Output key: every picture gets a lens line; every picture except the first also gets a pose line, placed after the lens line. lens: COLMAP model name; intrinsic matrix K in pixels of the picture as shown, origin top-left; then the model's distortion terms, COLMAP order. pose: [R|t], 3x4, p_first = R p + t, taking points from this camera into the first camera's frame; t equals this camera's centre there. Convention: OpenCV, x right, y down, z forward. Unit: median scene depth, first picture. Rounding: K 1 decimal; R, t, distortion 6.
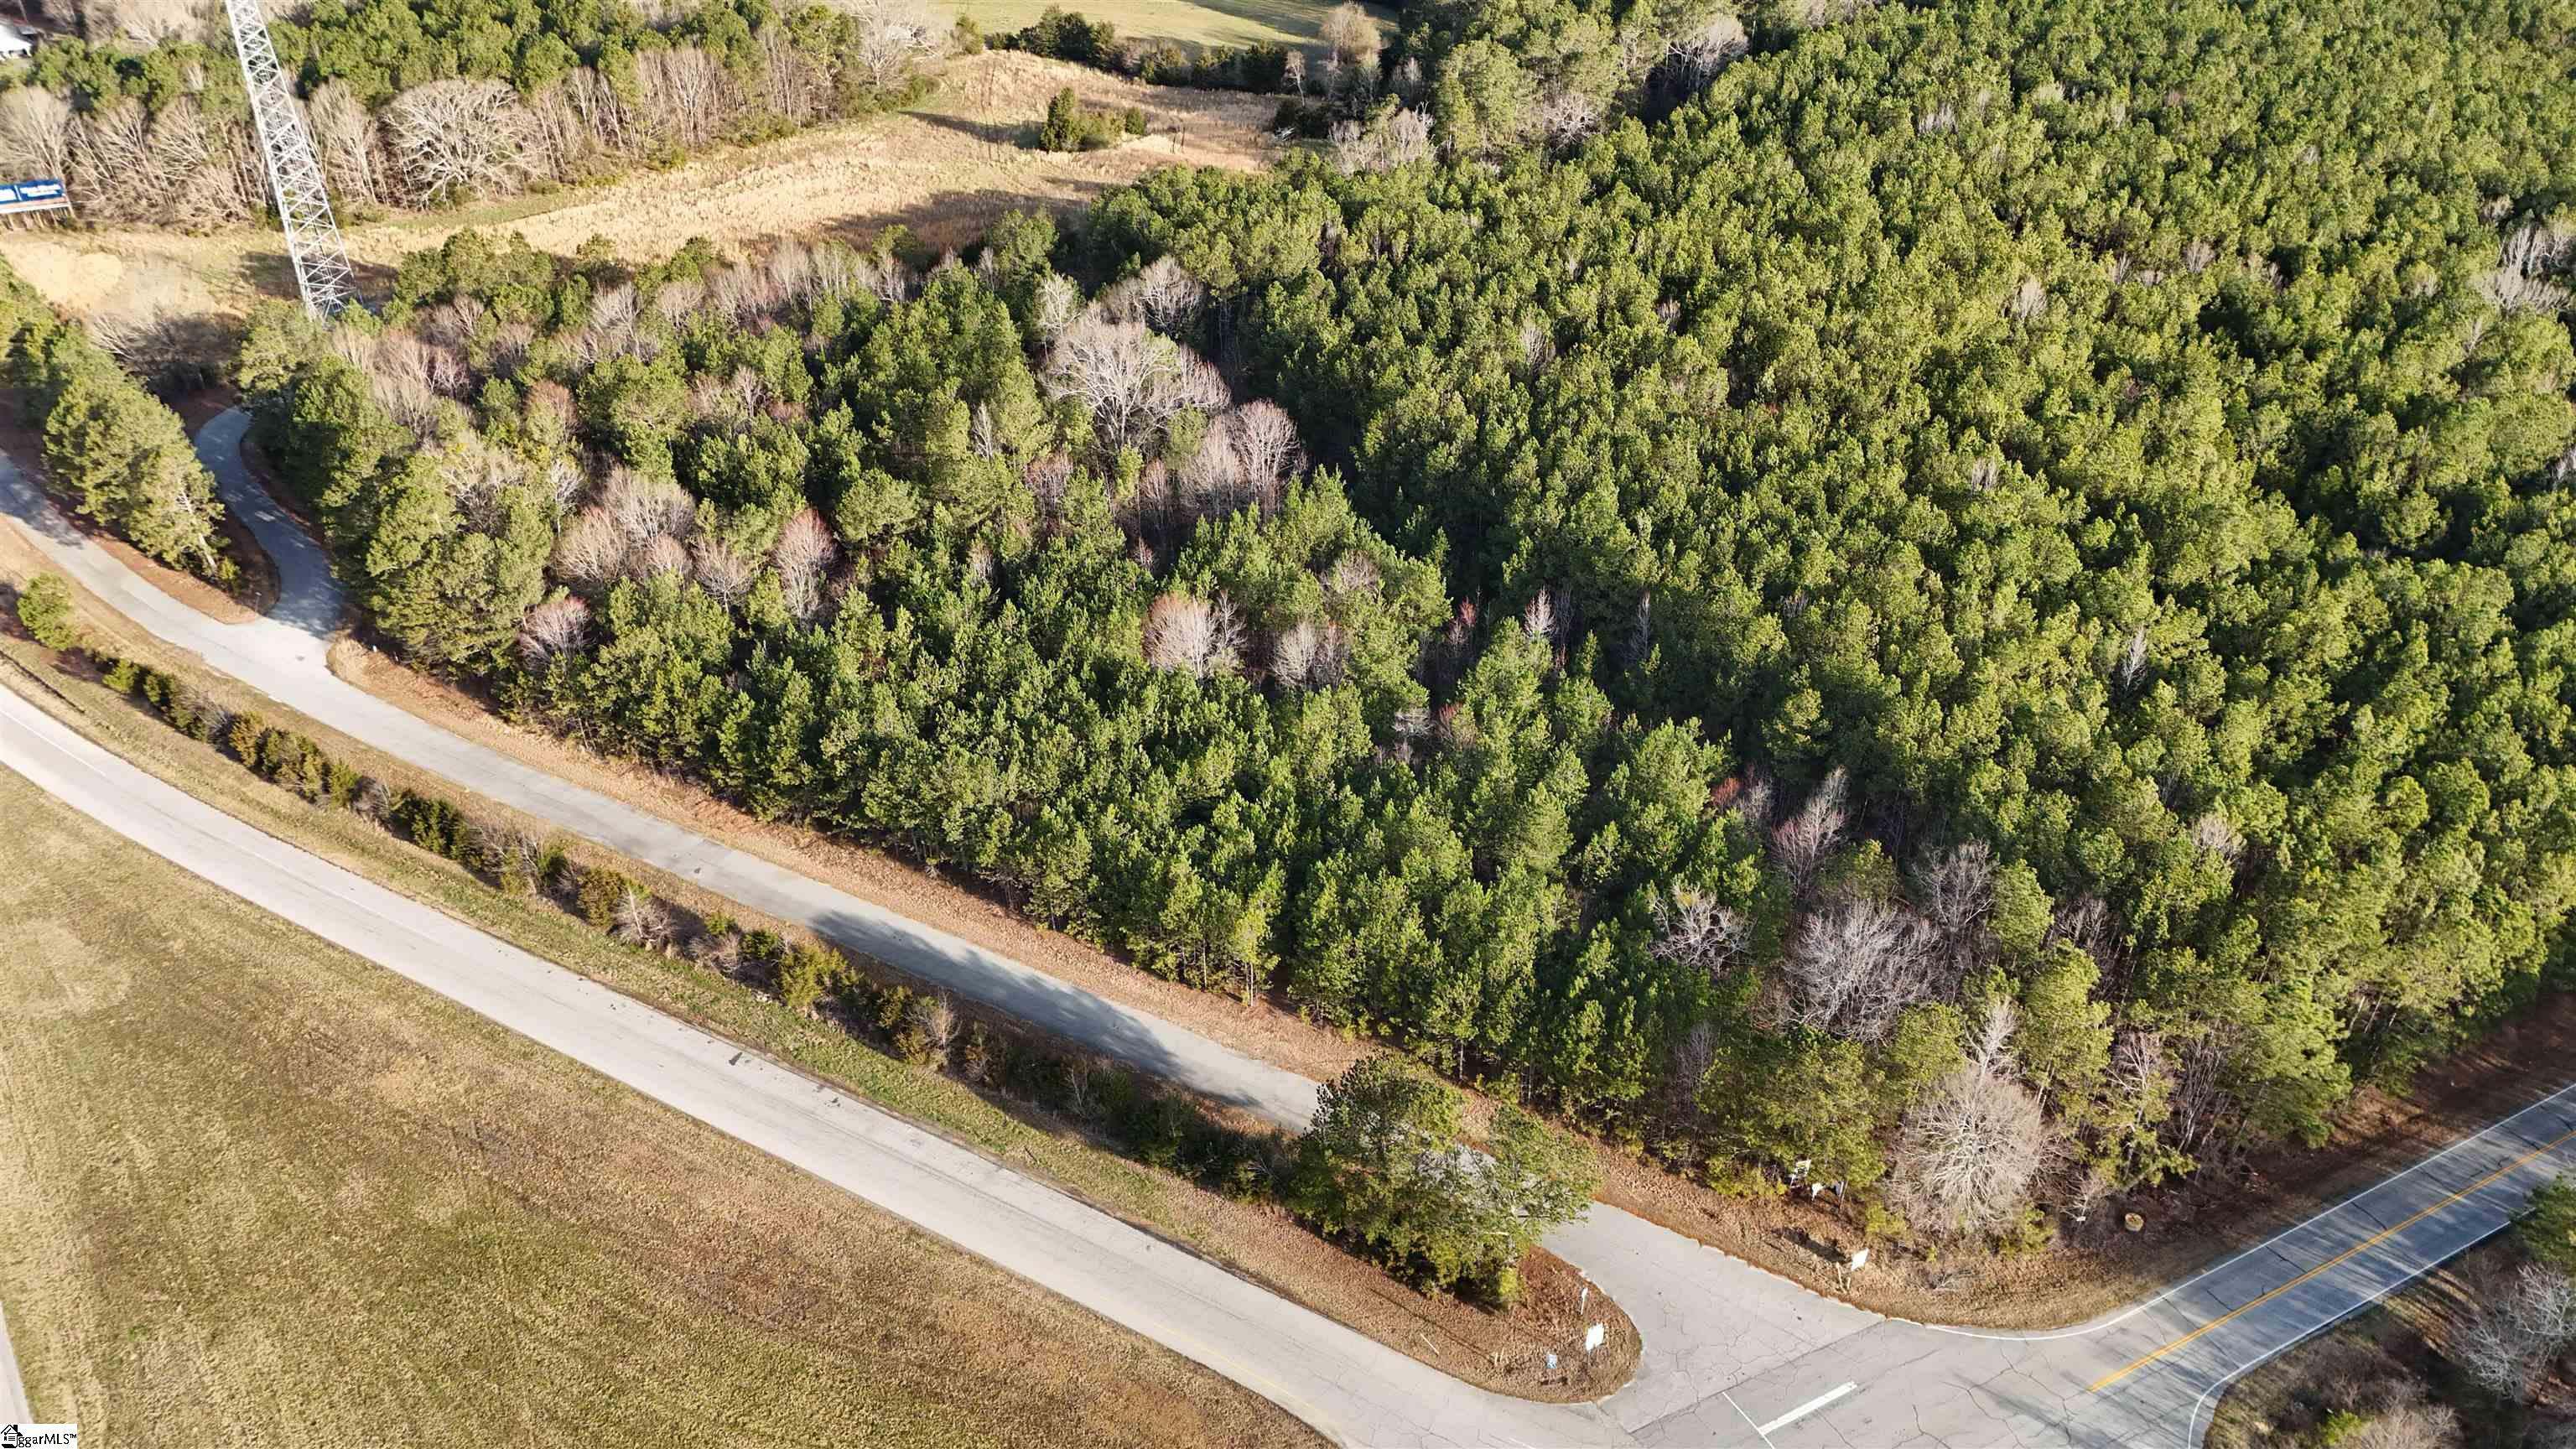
lens RADIAL K [[1847.3, 0, 1288.5], [0, 1847.3, 692.6], [0, 0, 1]] dist [0.075893, -0.055191]
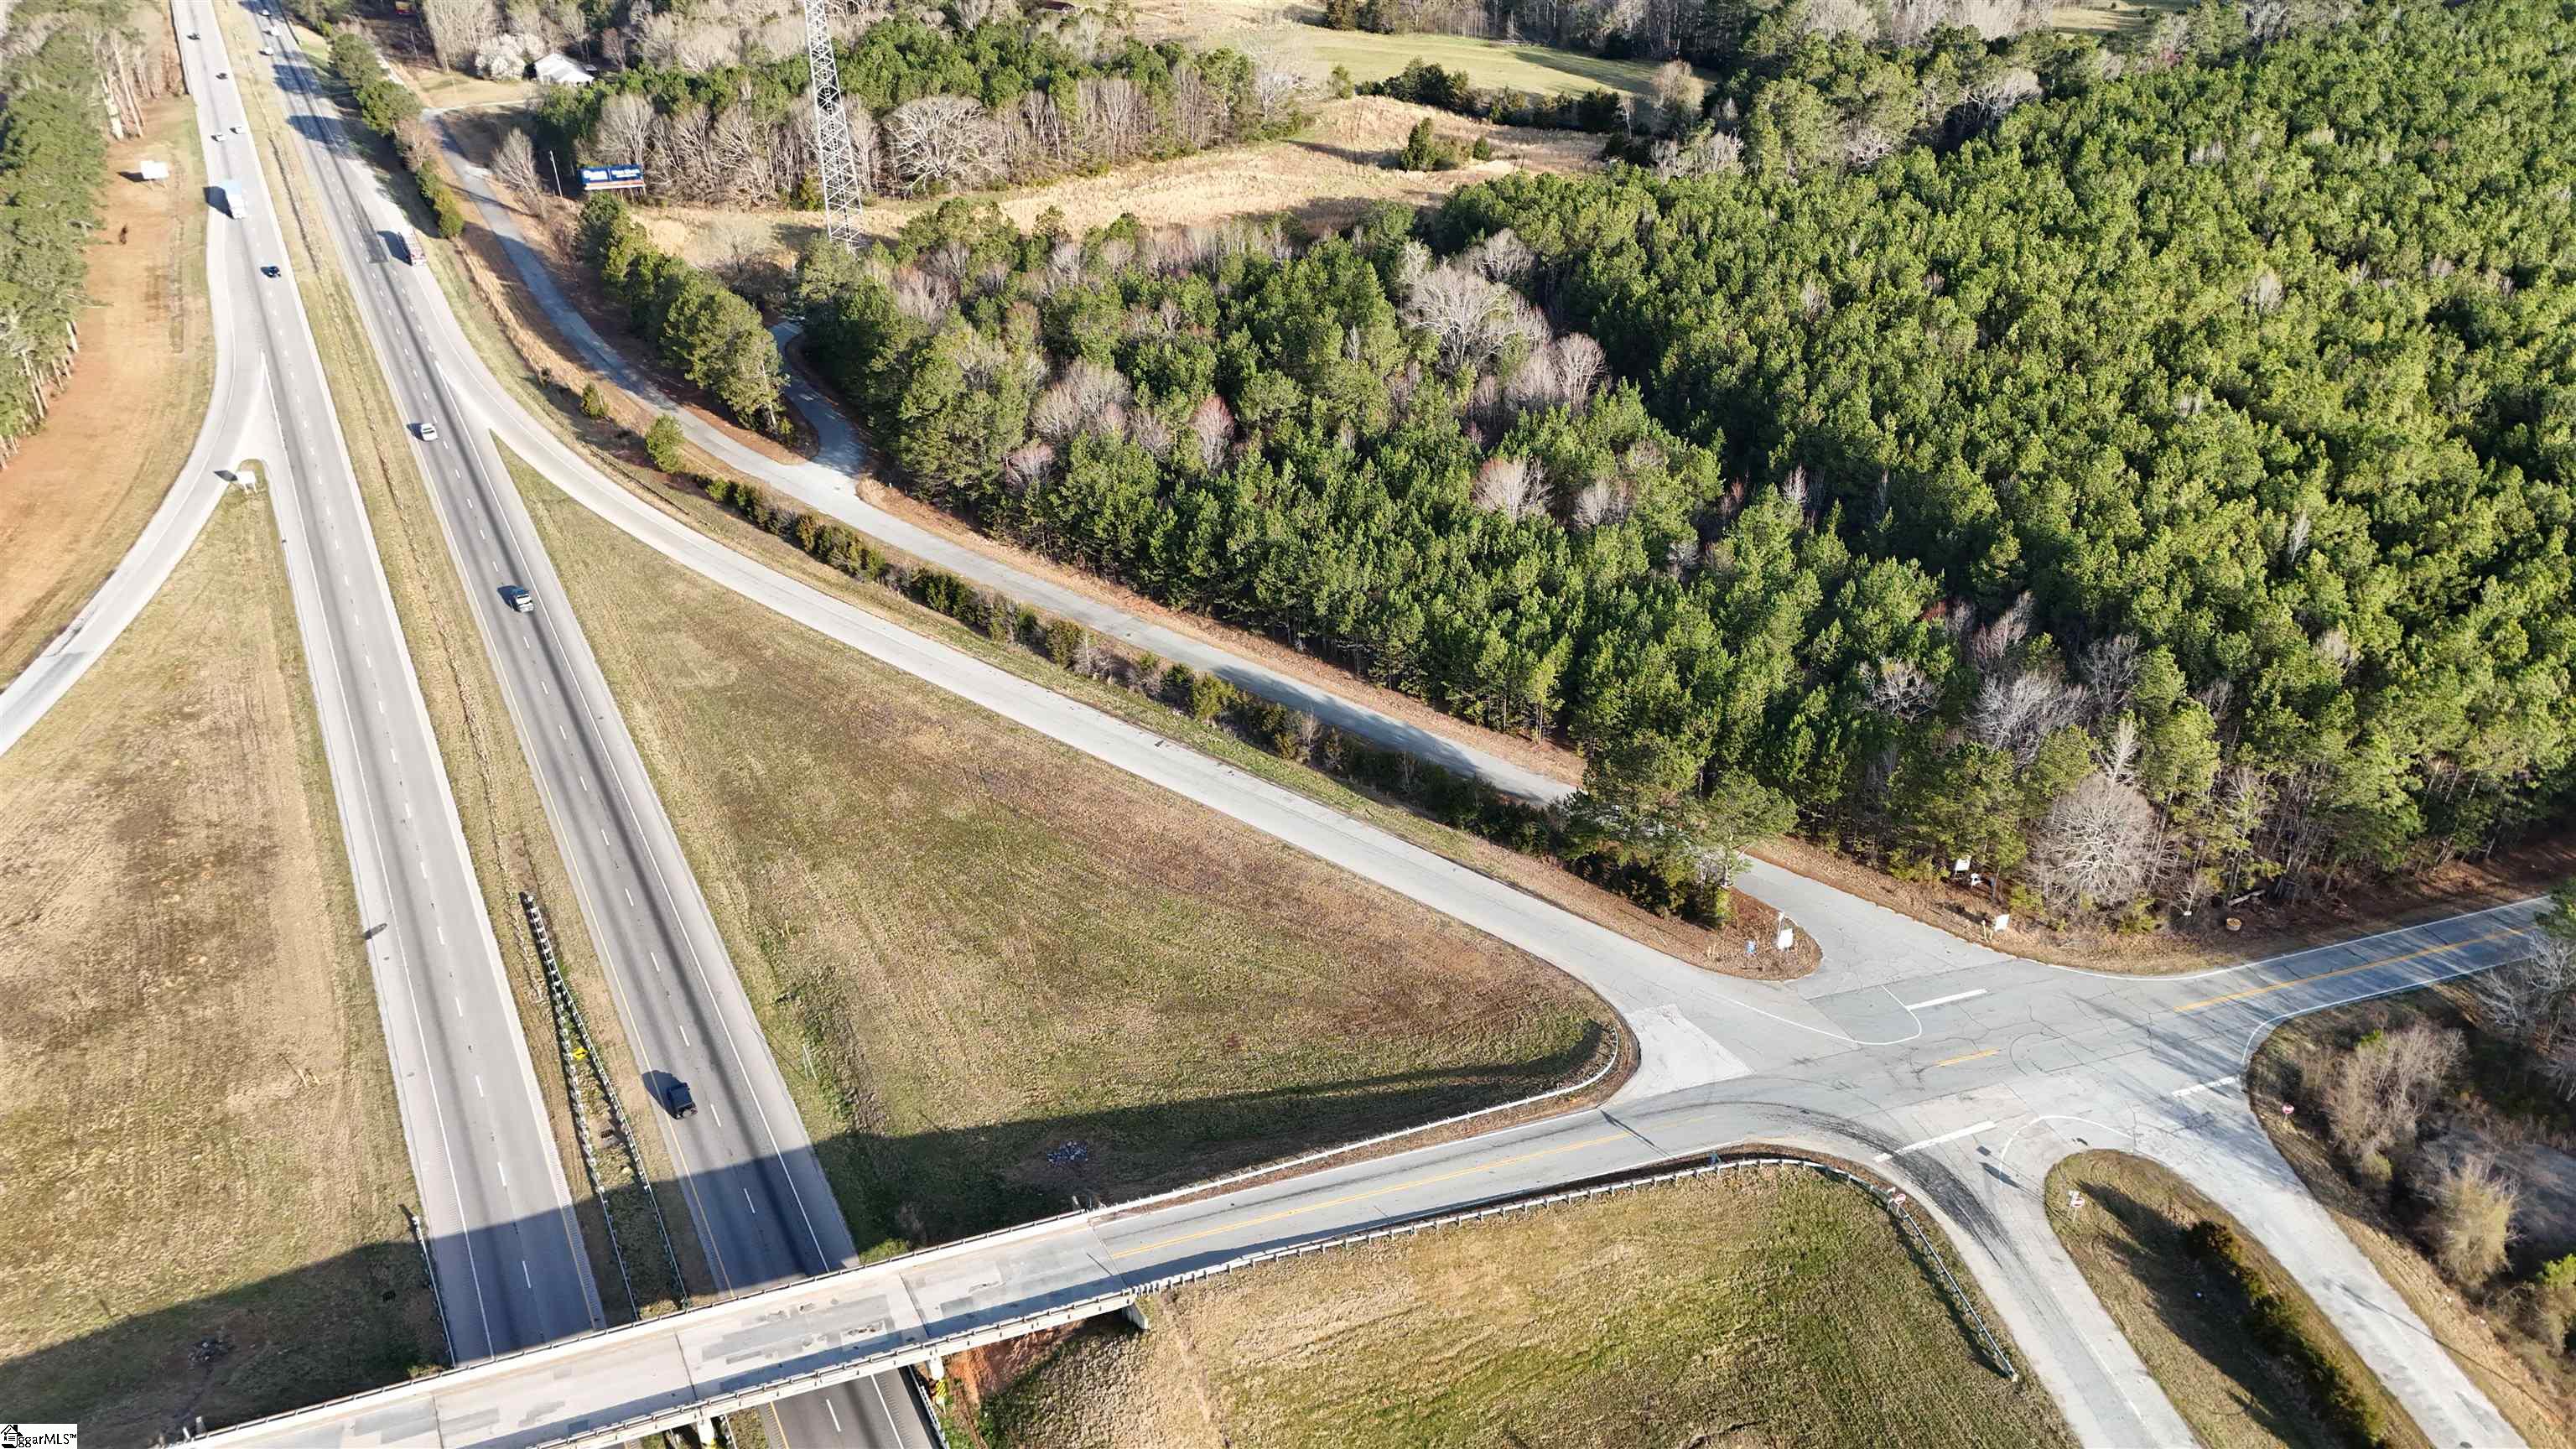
lens RADIAL K [[1858.7, 0, 1287.7], [0, 1858.7, 714.8], [0, 0, 1]] dist [0.086014, -0.073436]
pose [[0.985903, 0.074571, -0.149779, -0.000438], [-0.081842, 0.995718, -0.042974, 0.171464], [0.145933, 0.054626, 0.987785, -0.253859]]
